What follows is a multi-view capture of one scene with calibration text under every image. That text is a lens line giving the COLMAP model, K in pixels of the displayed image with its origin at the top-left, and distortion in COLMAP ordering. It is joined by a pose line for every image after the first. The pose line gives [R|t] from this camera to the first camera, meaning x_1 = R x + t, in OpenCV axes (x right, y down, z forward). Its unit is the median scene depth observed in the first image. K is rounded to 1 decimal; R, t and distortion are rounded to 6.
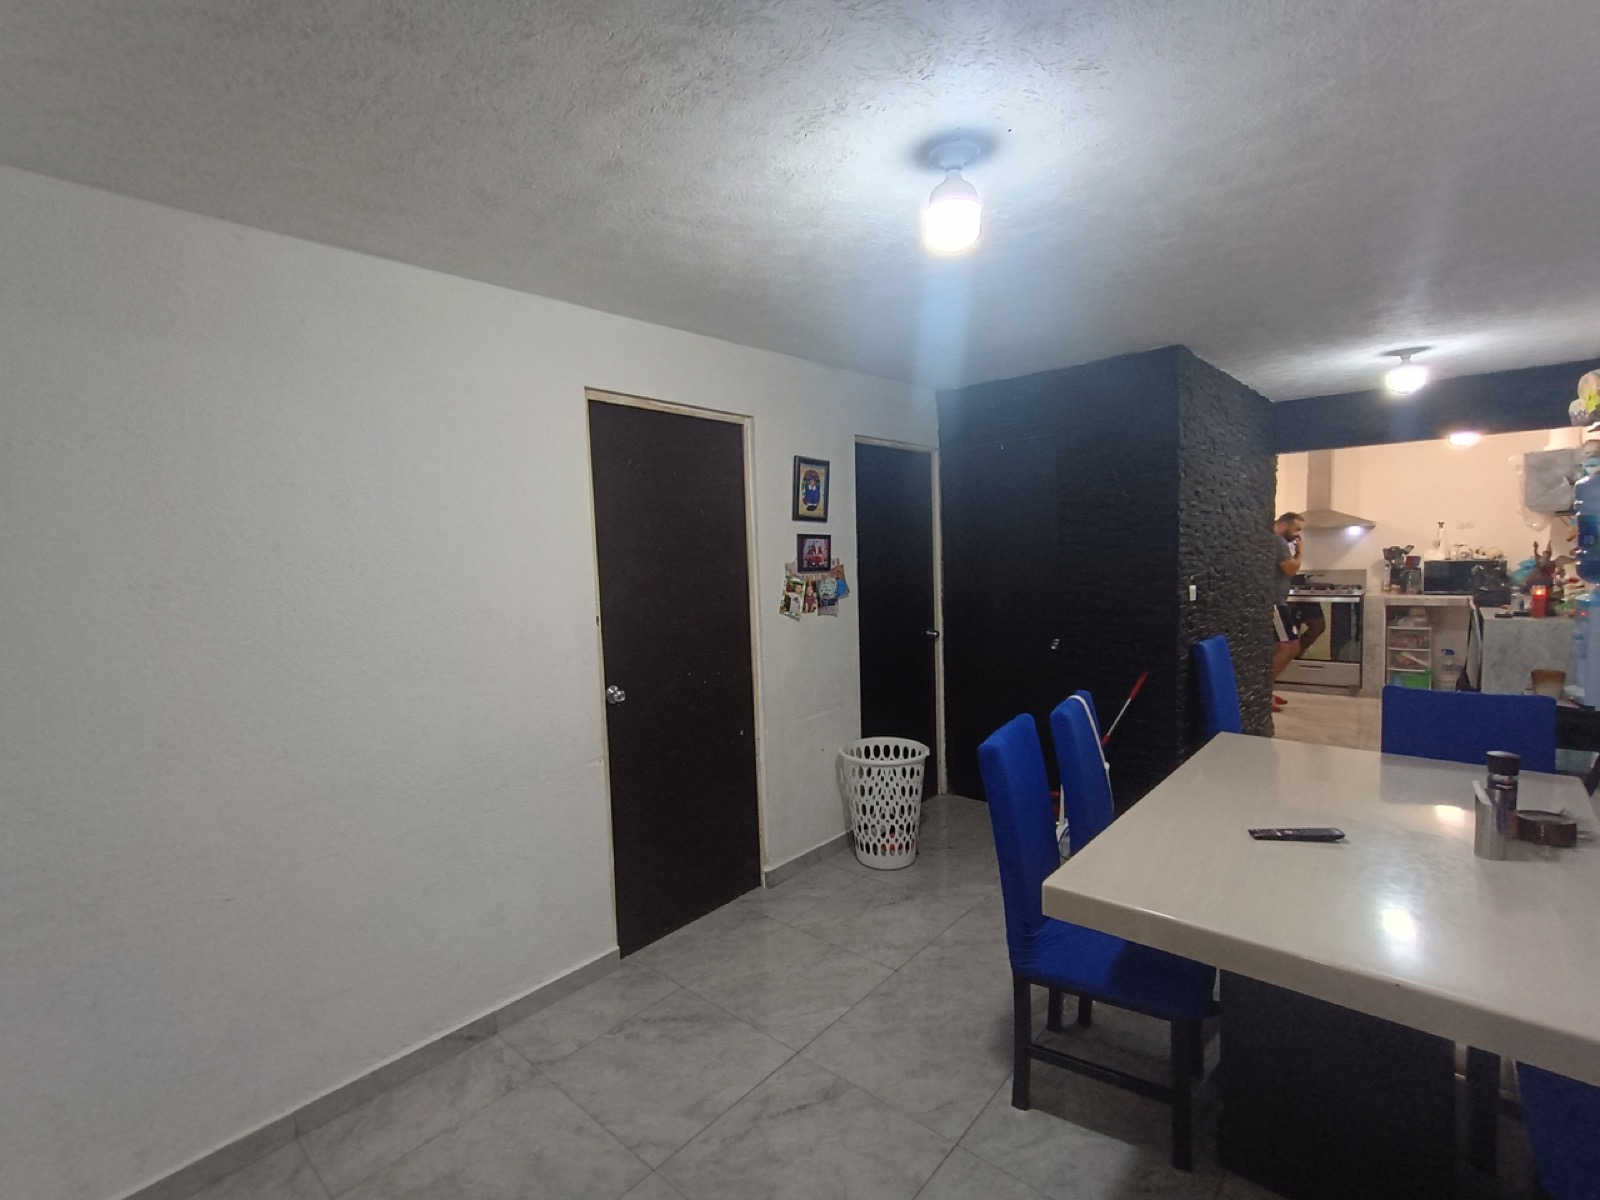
lens RADIAL K [[728.1, 0, 807.7], [0, 728.1, 602.5], [0, 0, 1]] dist [0.000717, 0.001061]
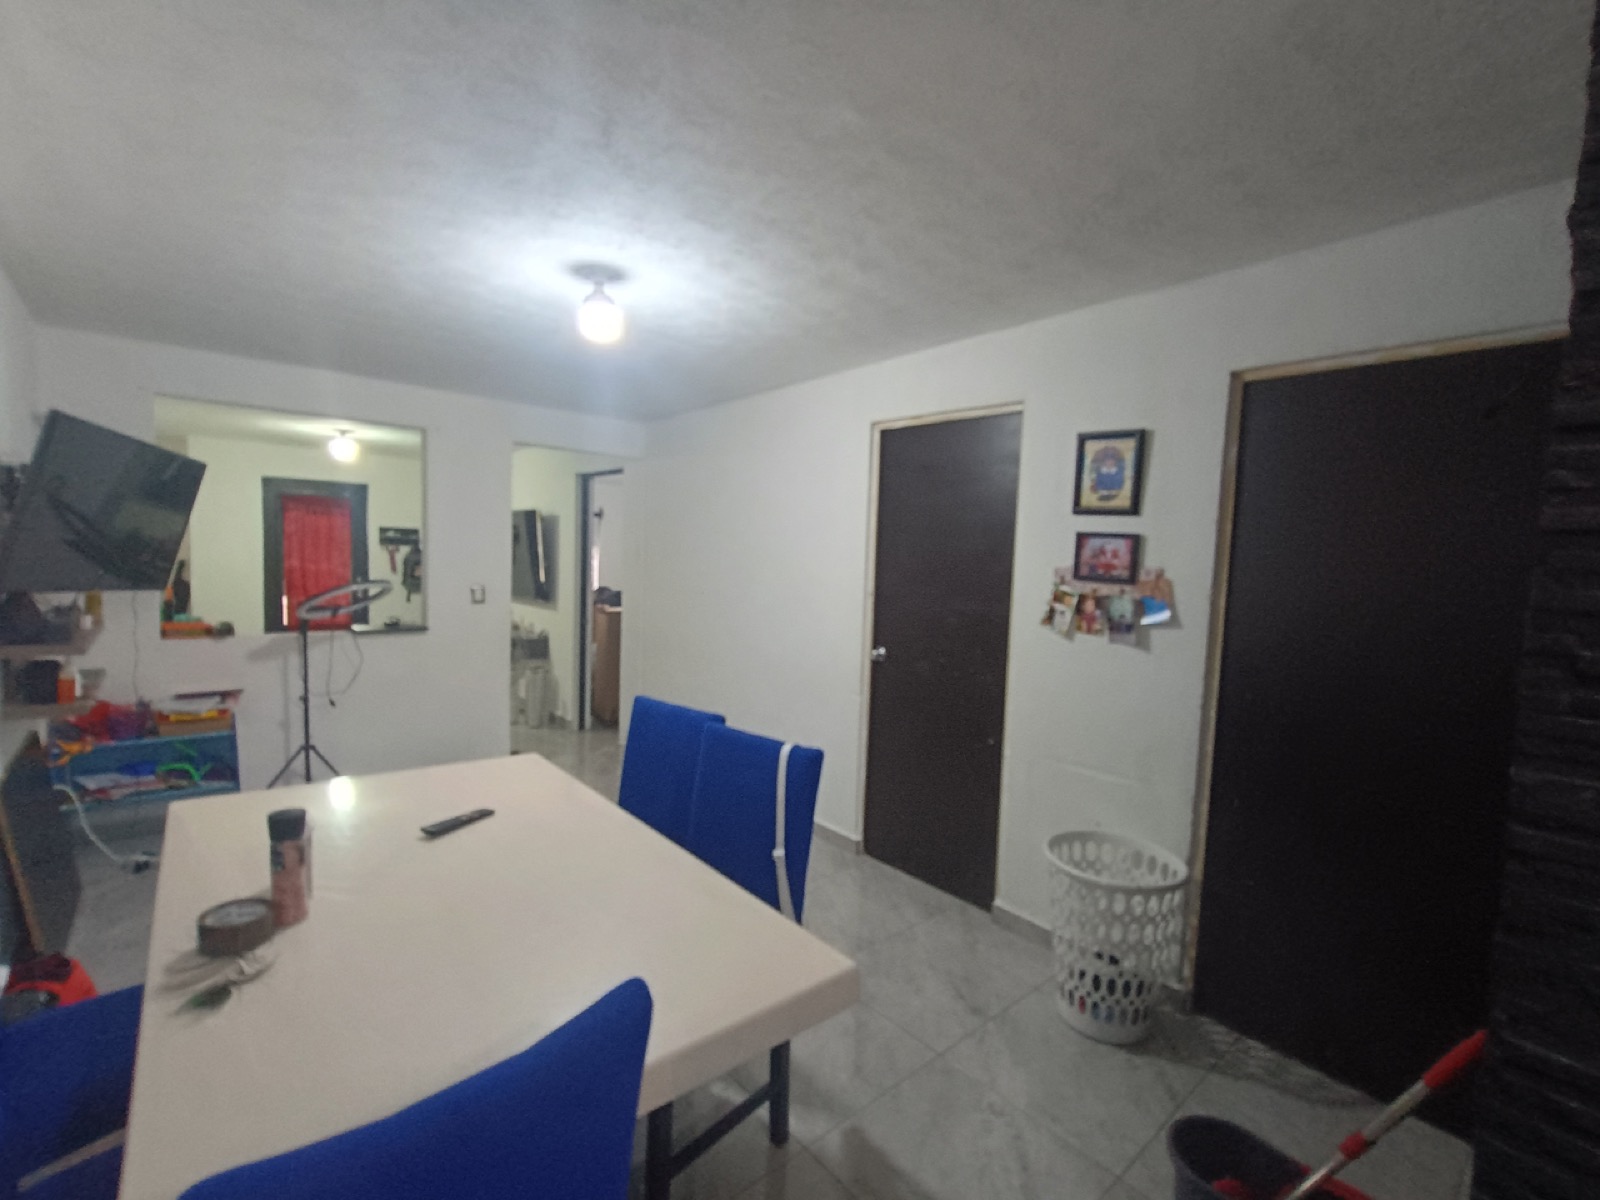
lens RADIAL K [[720.9, 0, 800.0], [0, 720.9, 600.0], [0, 0, 1]] dist [0.000613, 0.000058]
pose [[-0.144638, 0.091089, -0.985283, 0.806851], [-0.101756, 0.989105, 0.106380, -0.073349], [0.984239, 0.115645, -0.133793, 0.815119]]
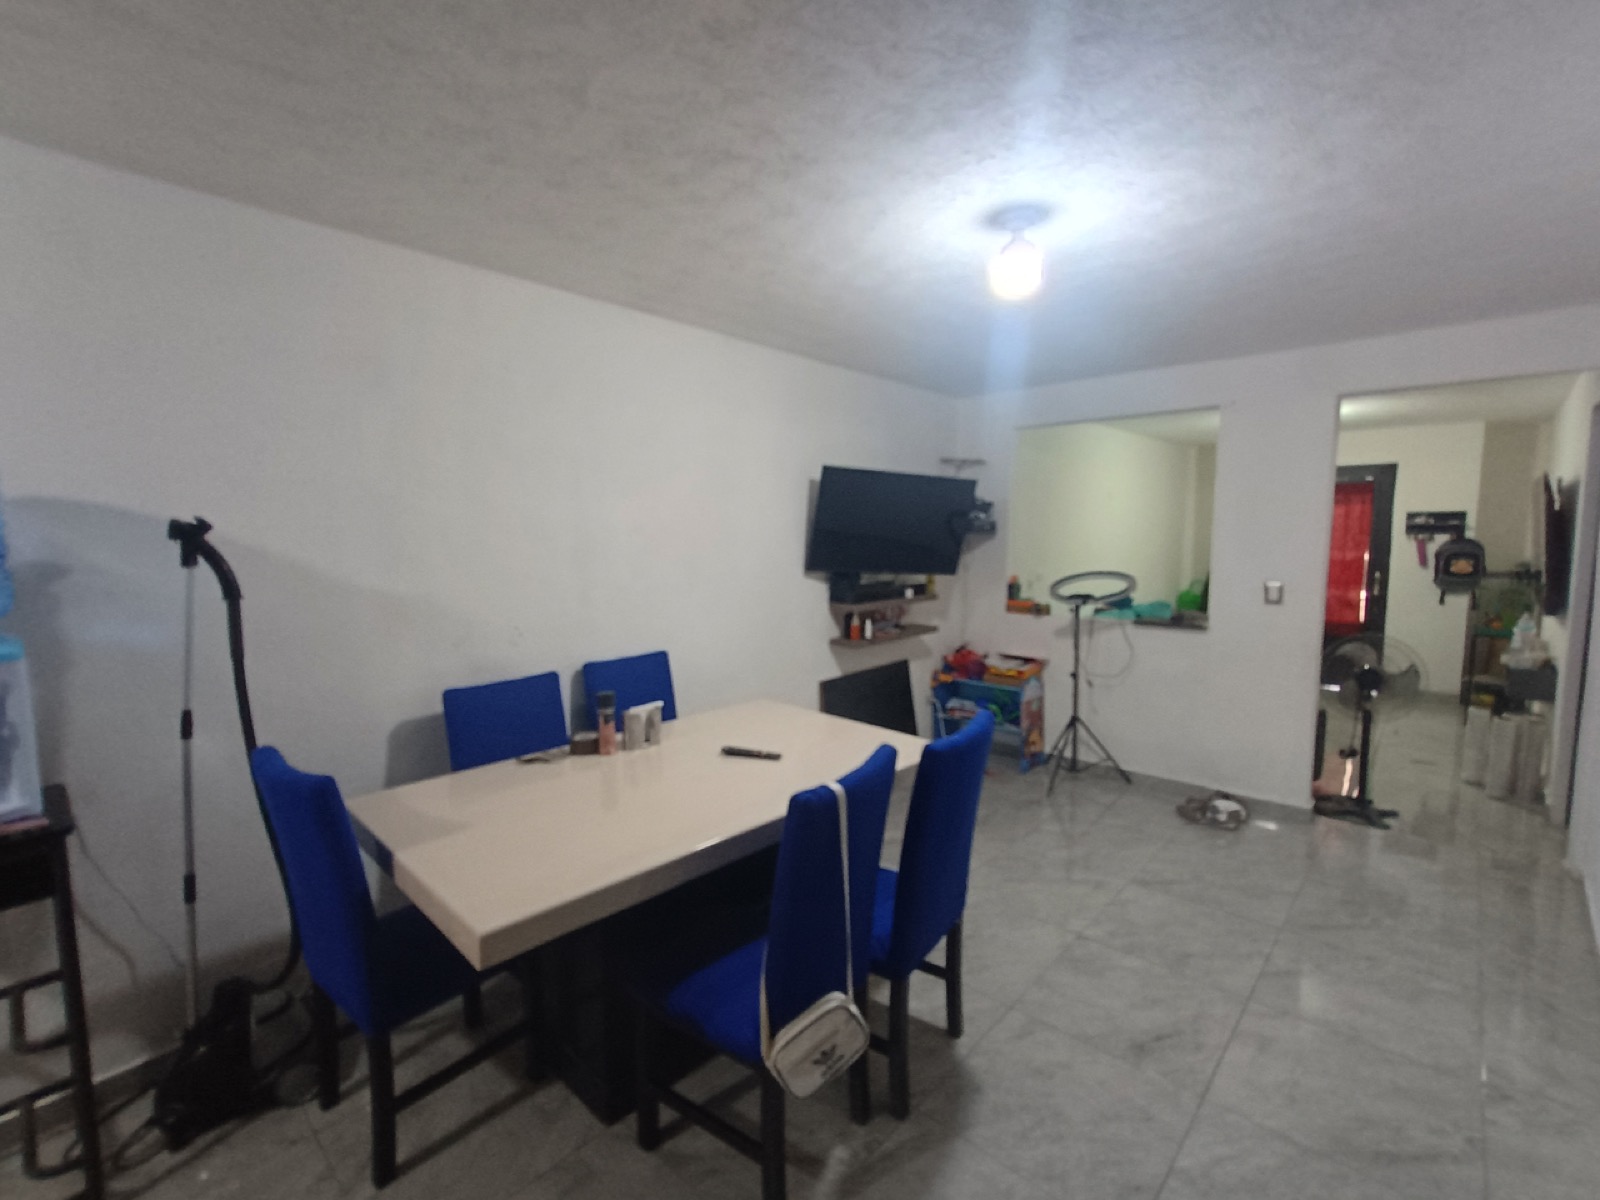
lens RADIAL K [[712.5, 0, 787.4], [0, 712.5, 604.8], [0, 0, 1]] dist [-0.001743, -0.000622]
pose [[-0.997861, 0.037904, 0.053254, 0.273073], [0.046643, 0.983667, 0.173852, -0.087834], [-0.045794, 0.175964, -0.983331, 1.153598]]
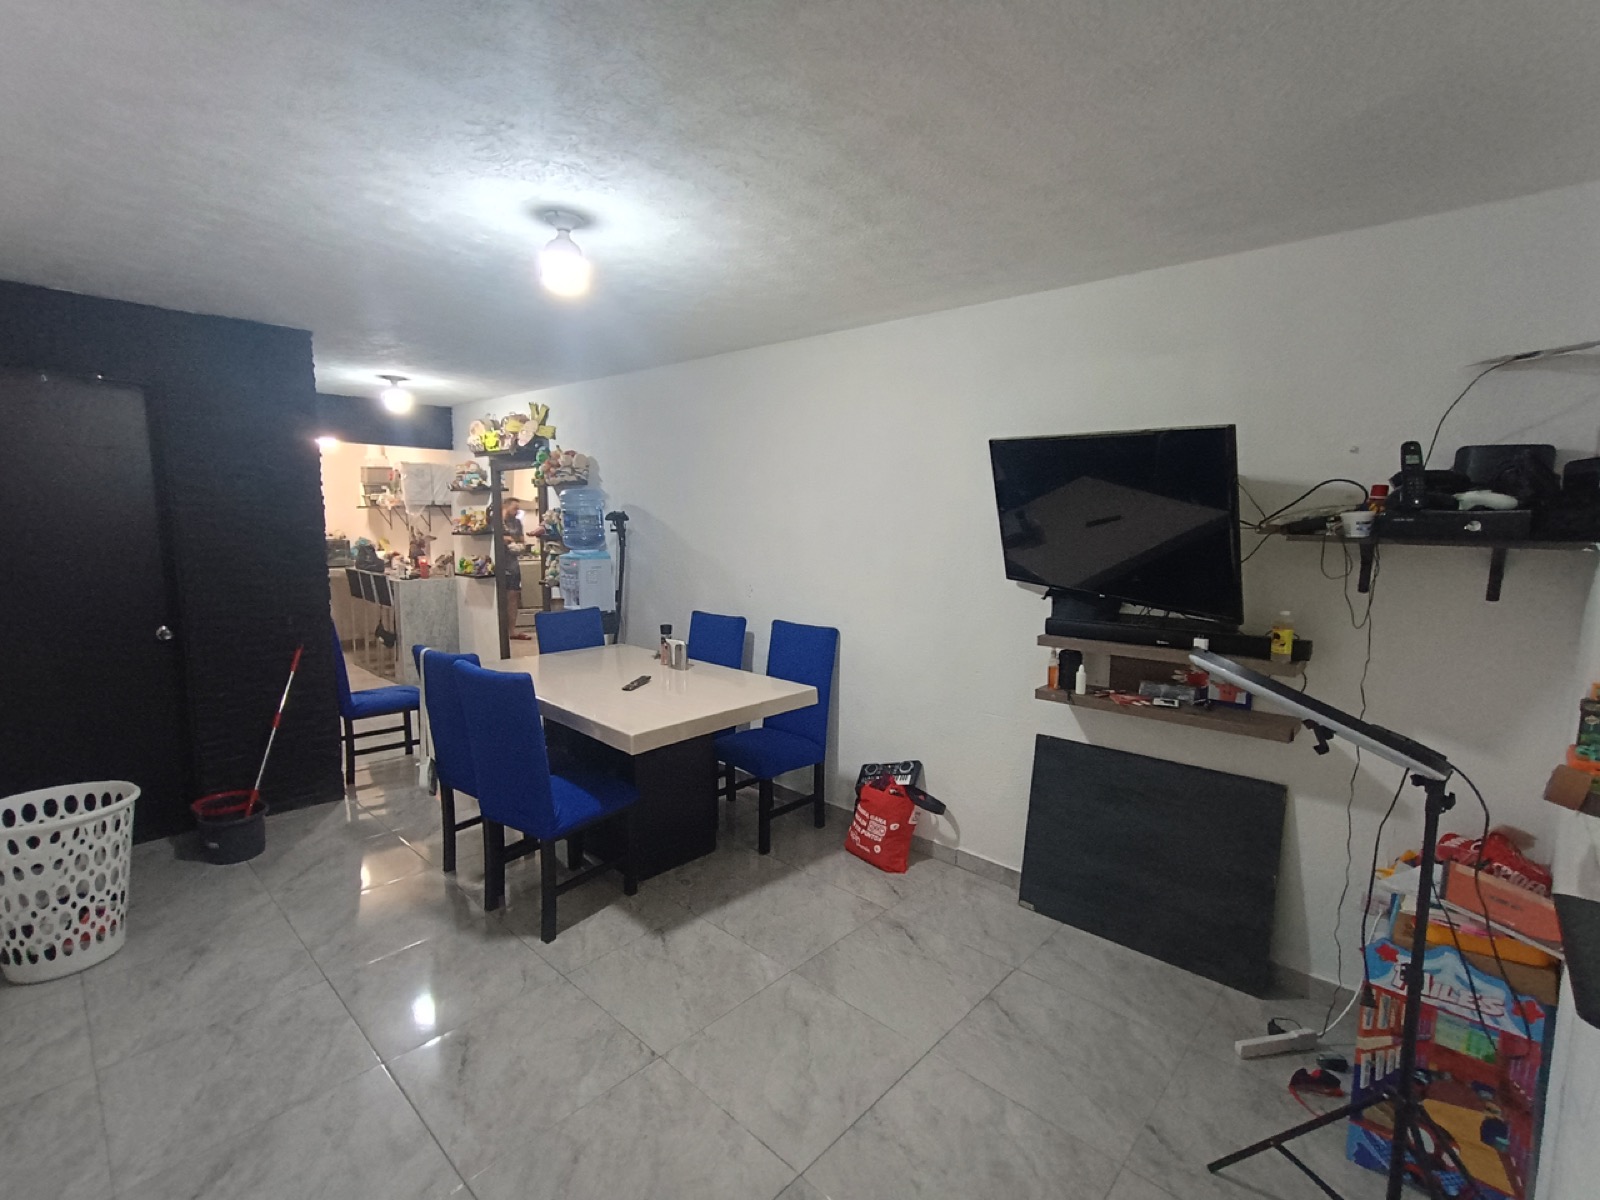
lens RADIAL K [[728.1, 0, 807.7], [0, 728.1, 602.5], [0, 0, 1]] dist [0.000717, 0.001061]
pose [[0.031115, -0.084708, 0.995920, -0.569695], [0.064122, 0.994519, 0.082586, -0.002566], [-0.997457, 0.061290, 0.036376, 0.259659]]
